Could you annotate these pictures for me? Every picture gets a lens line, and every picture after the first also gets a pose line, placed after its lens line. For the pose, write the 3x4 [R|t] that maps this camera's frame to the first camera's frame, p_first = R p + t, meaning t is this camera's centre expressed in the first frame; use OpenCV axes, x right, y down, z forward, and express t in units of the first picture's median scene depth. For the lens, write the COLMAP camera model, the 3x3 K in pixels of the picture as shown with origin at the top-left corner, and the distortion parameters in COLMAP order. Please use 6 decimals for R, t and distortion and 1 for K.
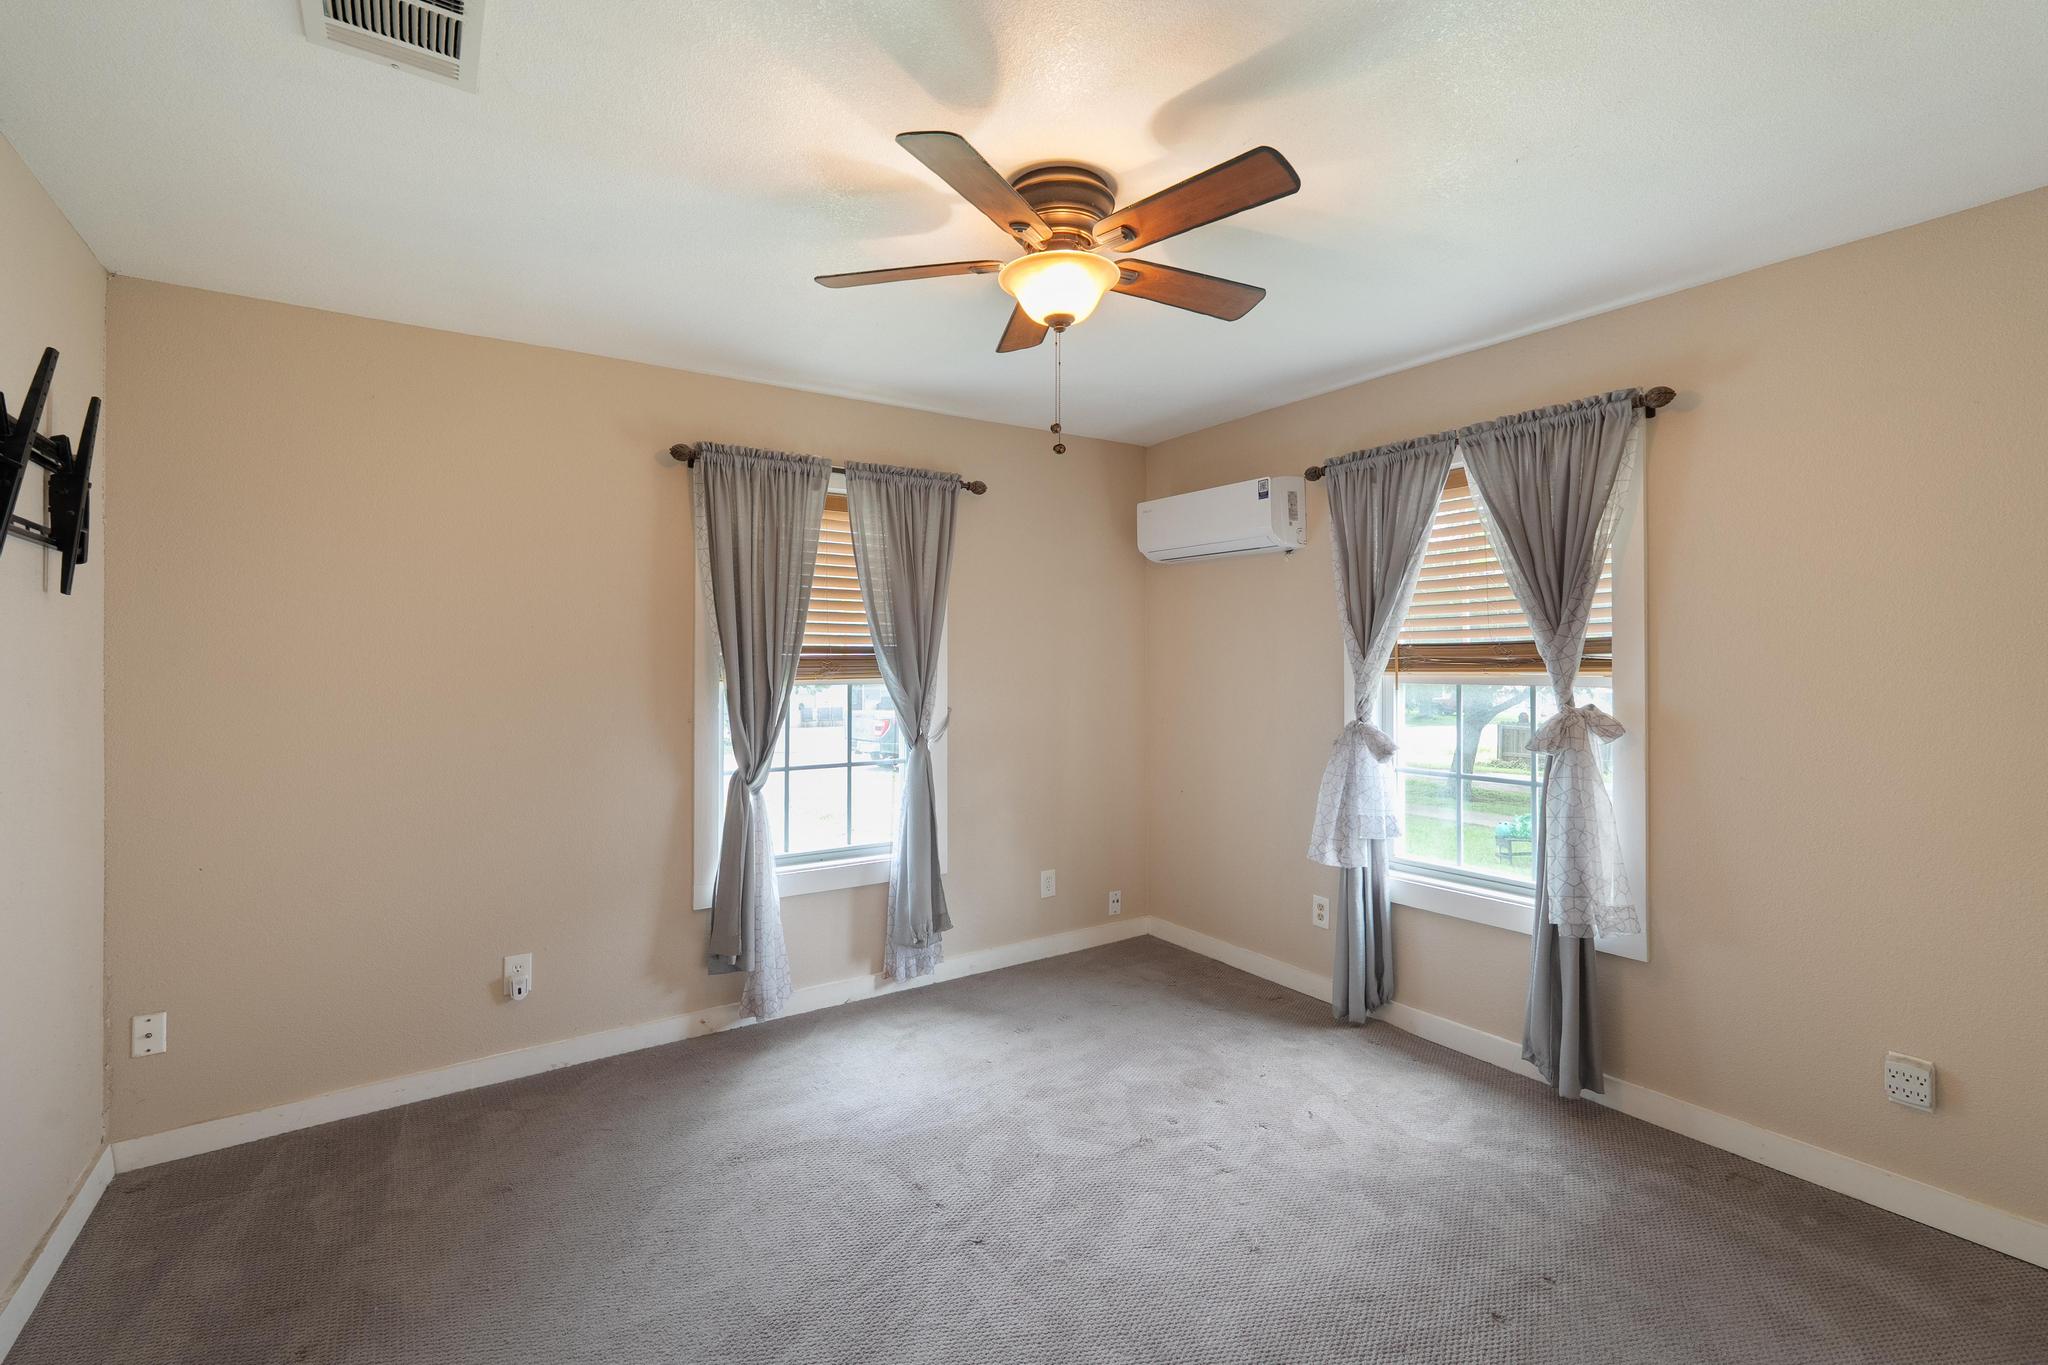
lens RADIAL K [[899.5, 0, 1012.3], [0, 899.5, 677.8], [0, 0, 1]] dist [-0.002812, 0.000967]
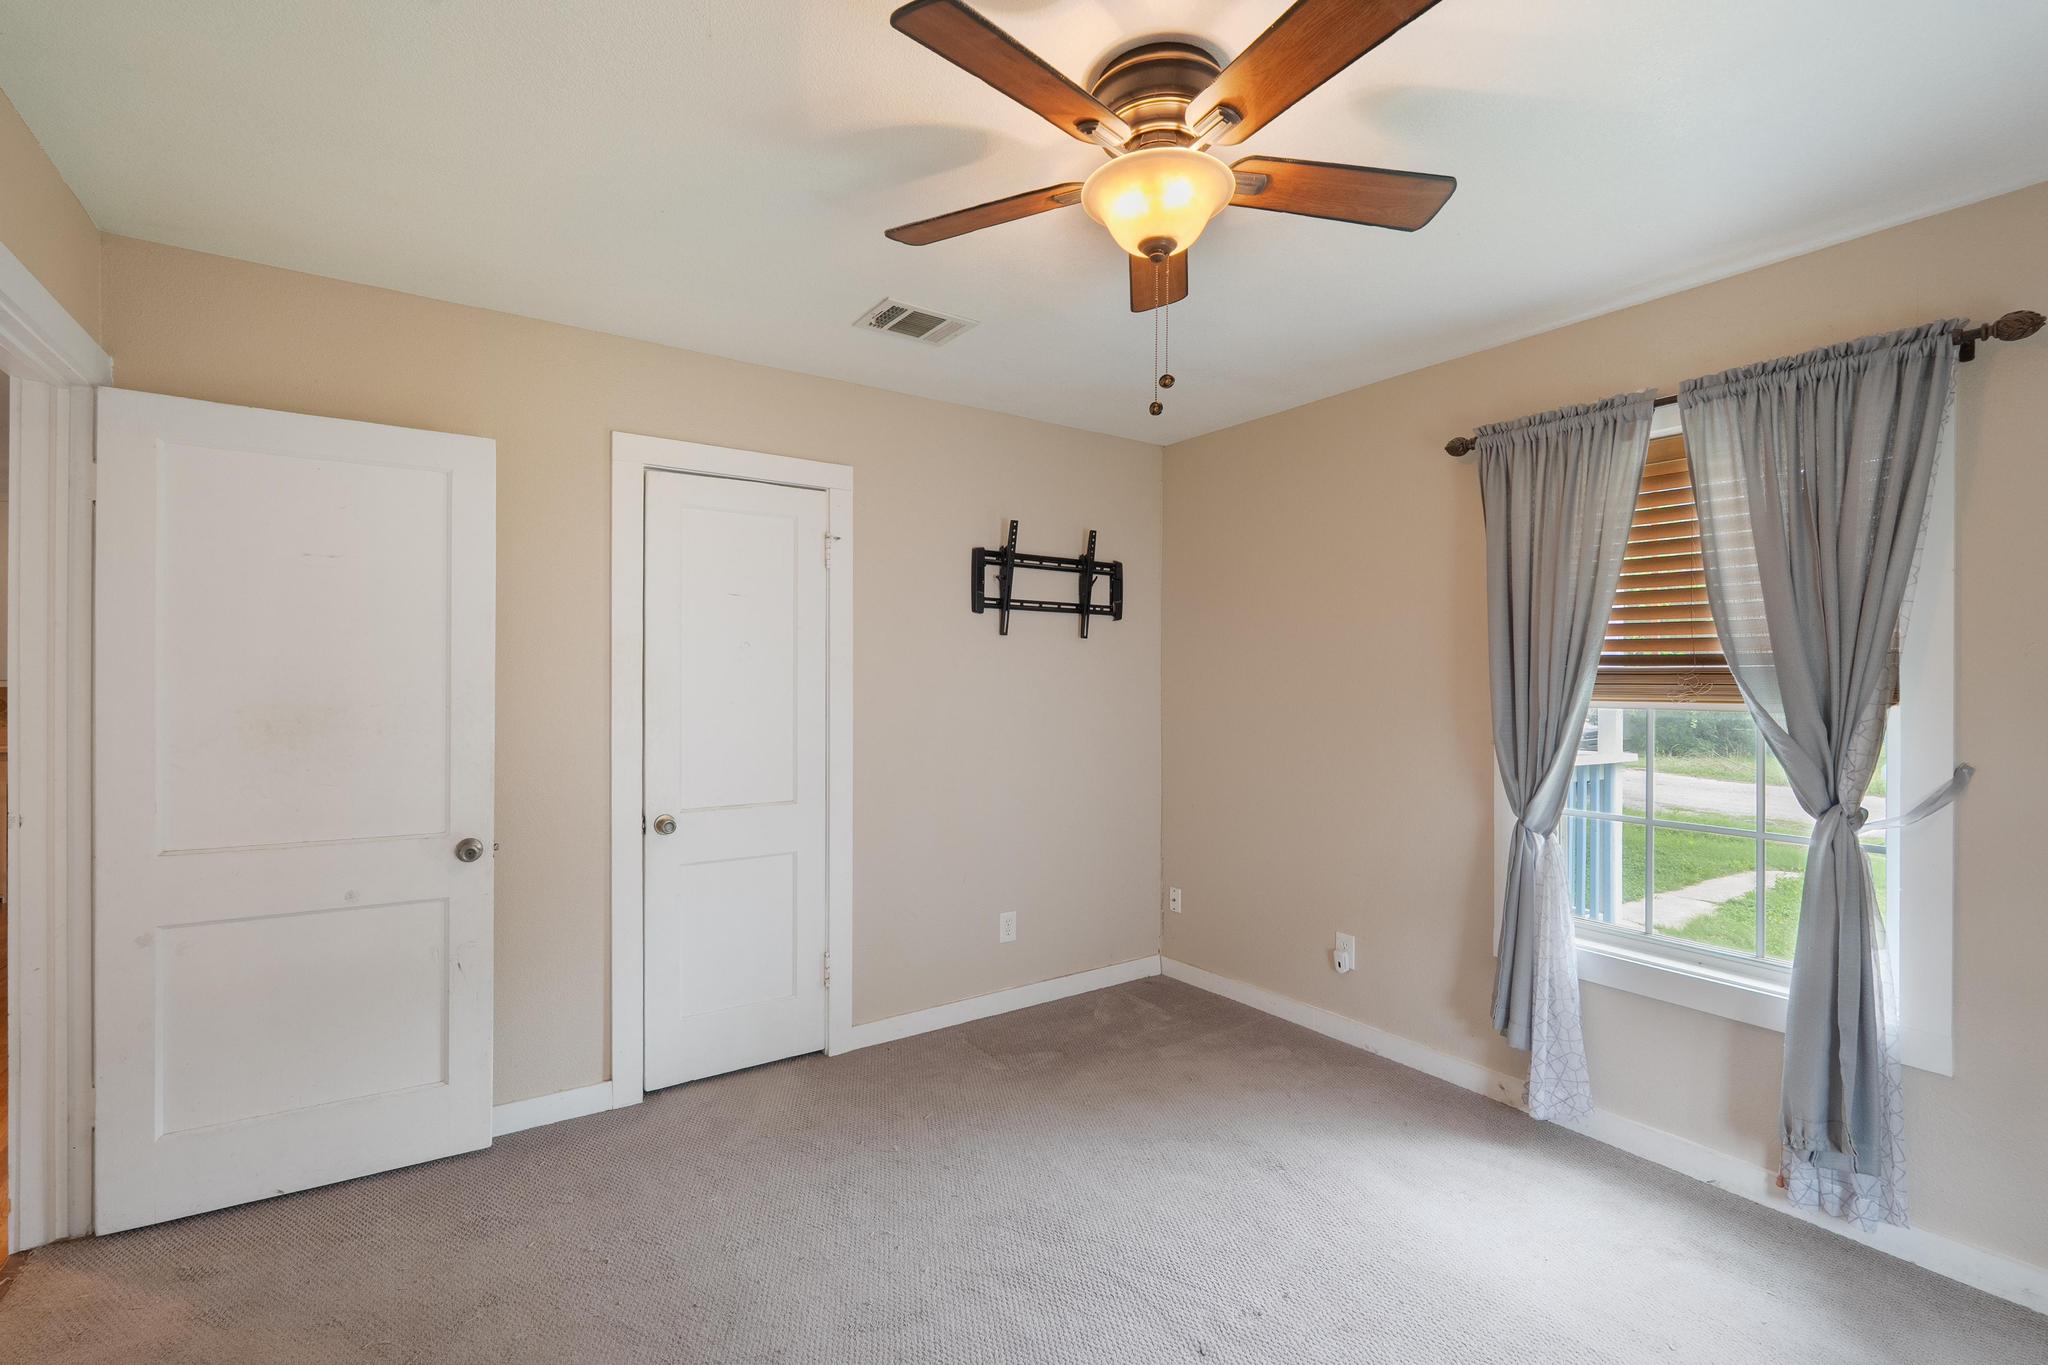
lens RADIAL K [[899.5, 0, 1012.3], [0, 899.5, 677.8], [0, 0, 1]] dist [-0.002812, 0.000967]
pose [[0.007054, 0.008882, -0.999936, 0.533212], [-0.008800, 0.999922, 0.008820, -0.019325], [0.999936, 0.008737, 0.007131, 0.522534]]
